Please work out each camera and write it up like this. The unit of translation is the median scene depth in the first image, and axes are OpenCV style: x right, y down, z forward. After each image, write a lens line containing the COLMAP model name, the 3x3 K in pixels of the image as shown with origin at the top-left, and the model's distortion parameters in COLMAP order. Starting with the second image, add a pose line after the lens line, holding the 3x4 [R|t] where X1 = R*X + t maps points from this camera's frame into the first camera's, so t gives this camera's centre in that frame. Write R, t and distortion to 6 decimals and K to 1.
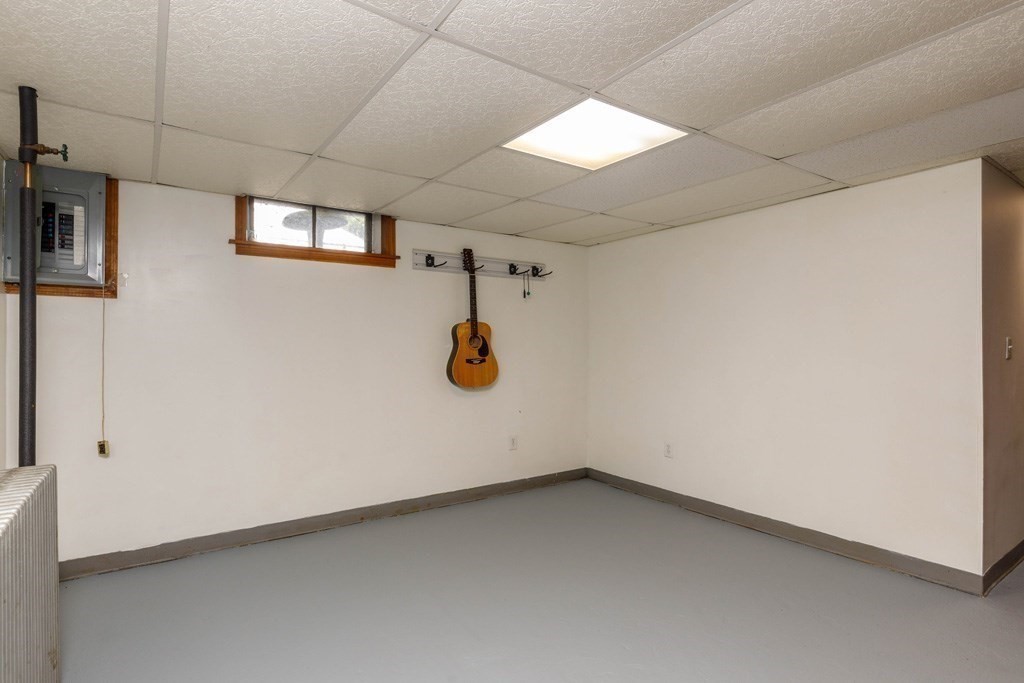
lens RADIAL K [[513.5, 0, 512.0], [0, 513.5, 341.5], [0, 0, 1]] dist [-0.003528, -0.000289]
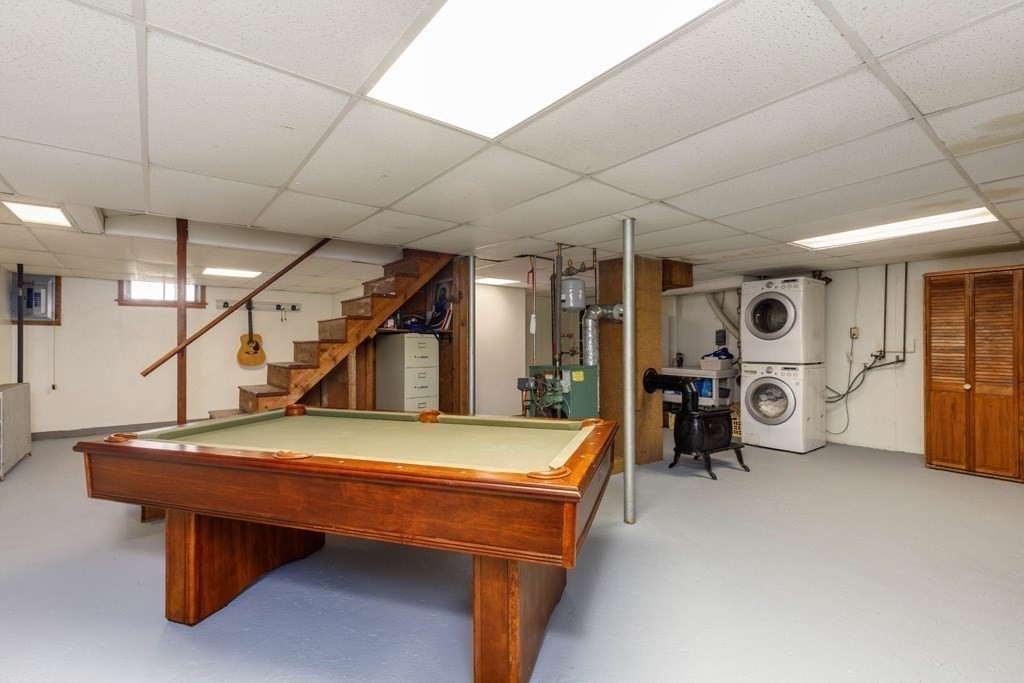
lens RADIAL K [[460.4, 0, 512.0], [0, 460.4, 341.5], [0, 0, 1]] dist [0.000961, -0.000067]
pose [[0.998569, -0.001849, 0.053438, 1.108445], [0.001969, 0.999996, -0.002178, -0.001720], [-0.053434, 0.002280, 0.998569, -1.149637]]
